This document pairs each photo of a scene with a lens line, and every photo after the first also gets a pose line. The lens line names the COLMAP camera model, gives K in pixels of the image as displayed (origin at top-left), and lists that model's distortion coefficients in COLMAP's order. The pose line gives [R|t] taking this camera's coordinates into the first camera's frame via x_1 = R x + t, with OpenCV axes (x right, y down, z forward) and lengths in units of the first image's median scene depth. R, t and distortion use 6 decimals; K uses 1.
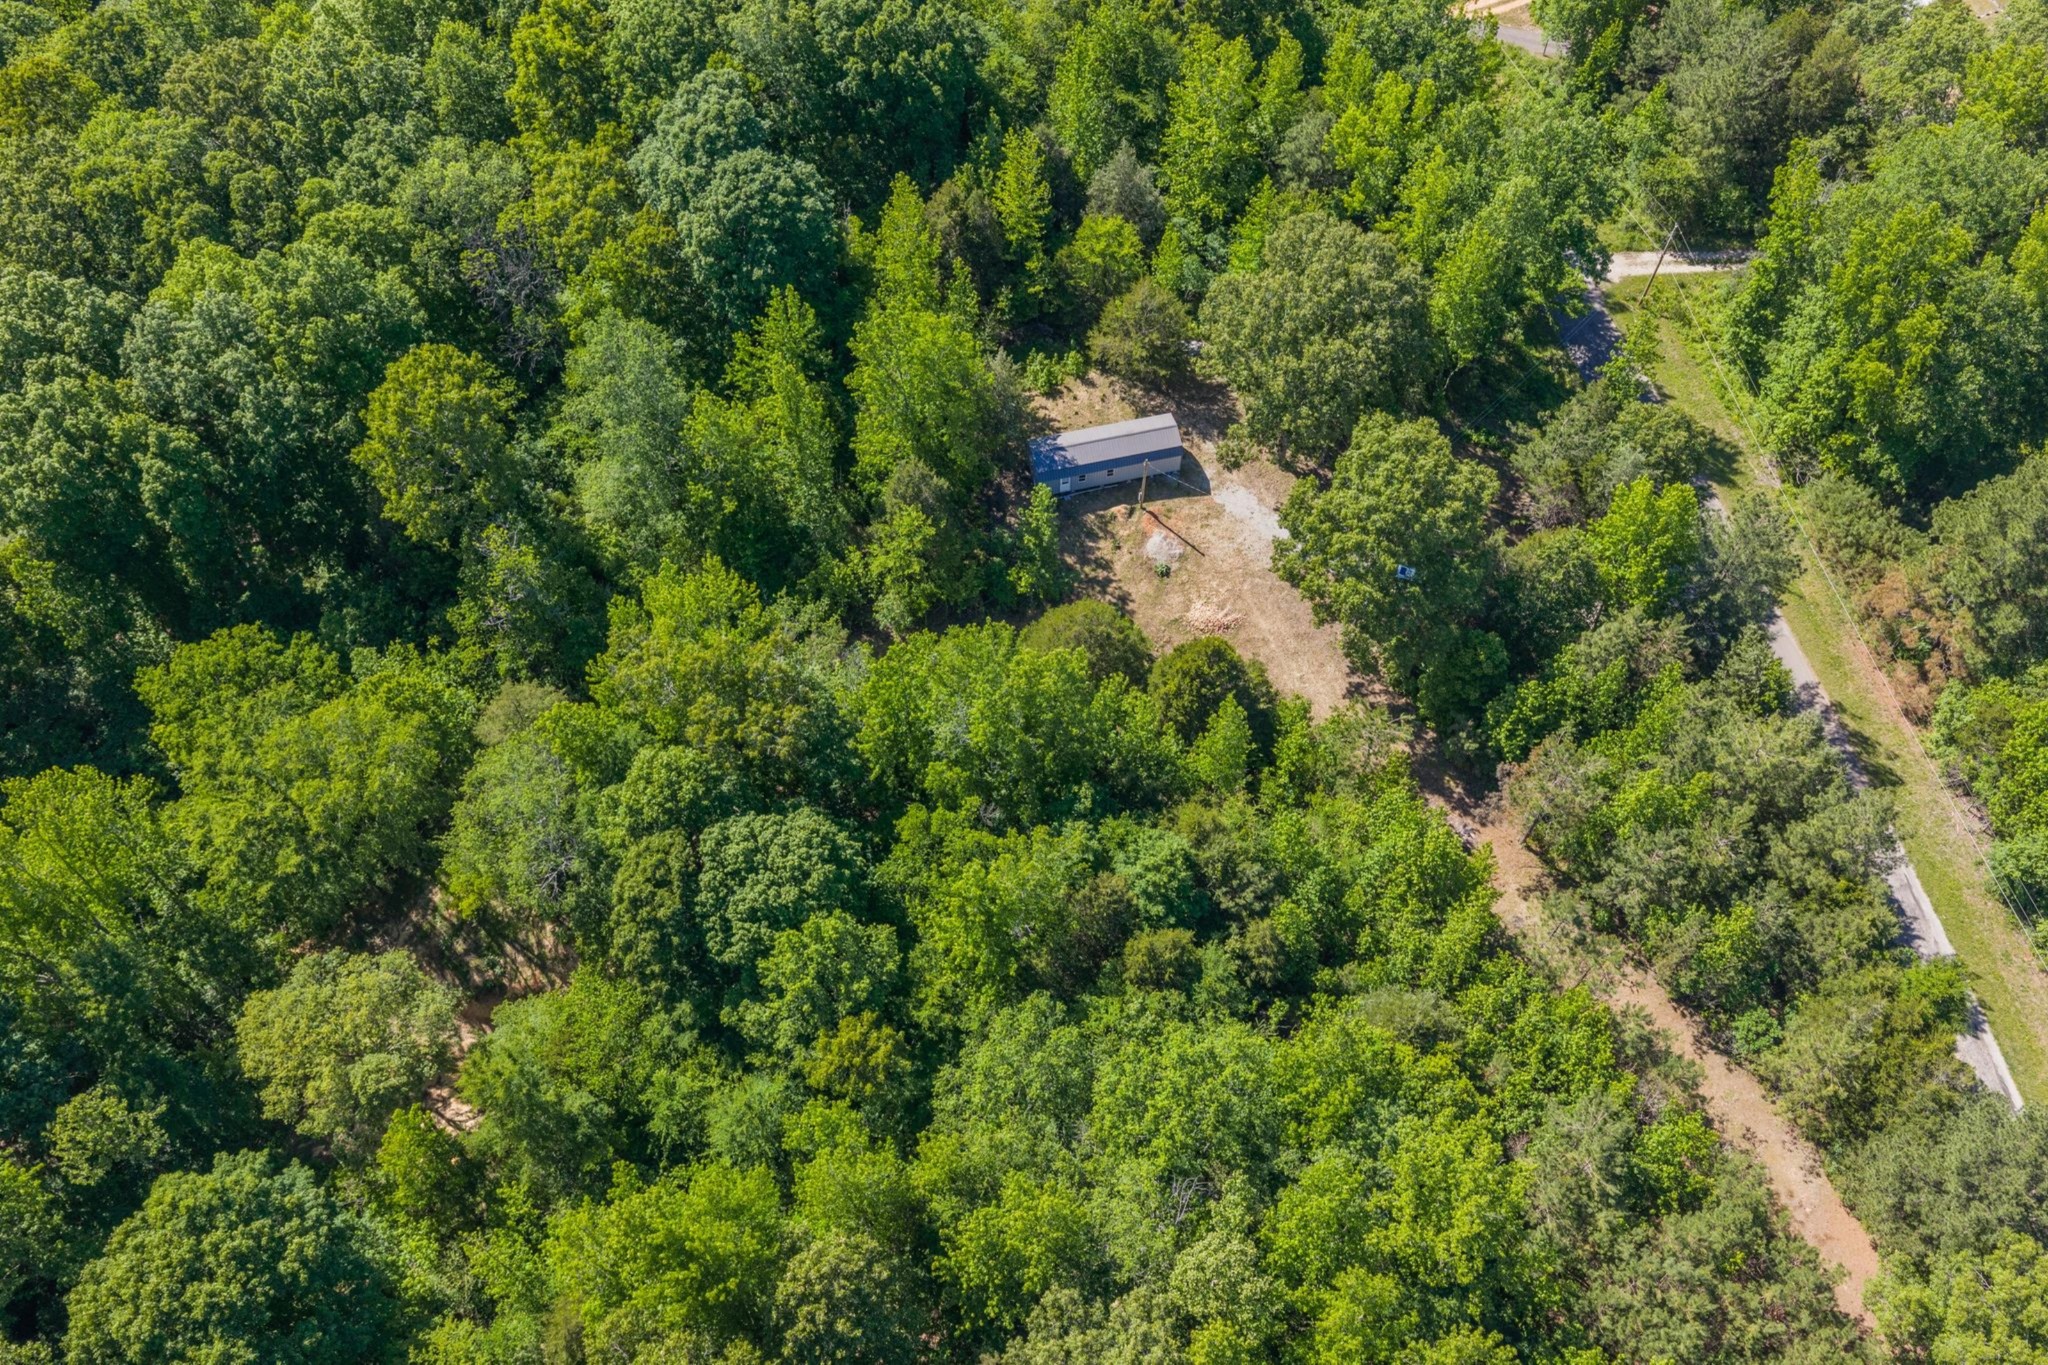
lens RADIAL K [[1738.8, 0, 1030.4], [0, 1738.8, 672.3], [0, 0, 1]] dist [0.063433, -0.068552]
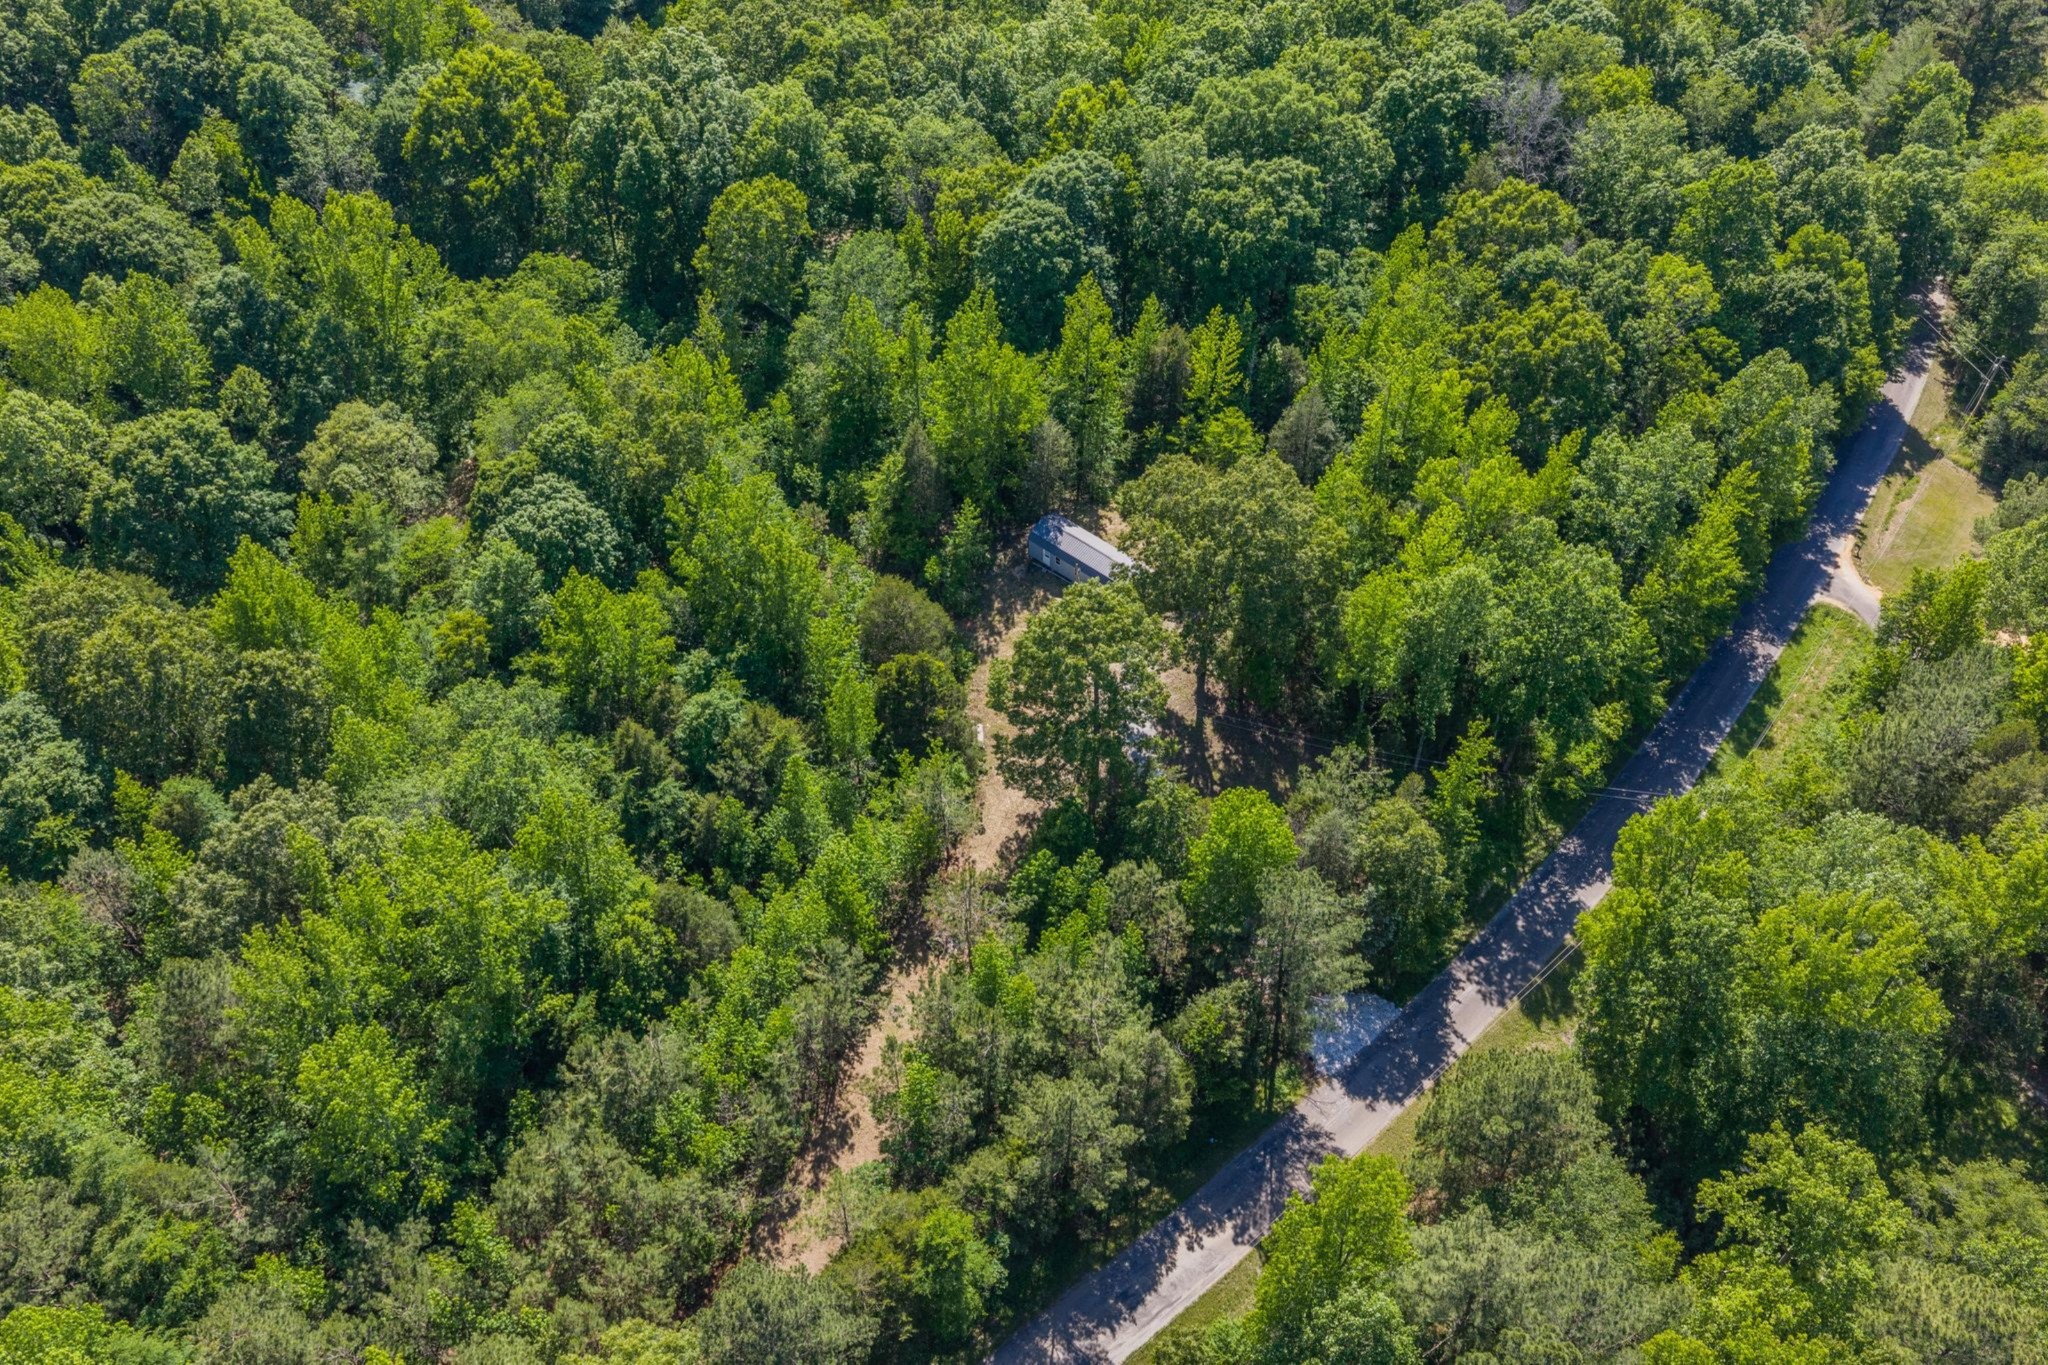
lens RADIAL K [[1738.8, 0, 1025.7], [0, 1738.8, 702.5], [0, 0, 1]] dist [0.063433, -0.068552]
pose [[0.570280, 0.606301, -0.554238, 0.716398], [-0.698176, 0.713248, 0.061864, -0.102130], [0.432817, 0.351676, 0.830056, 0.070678]]
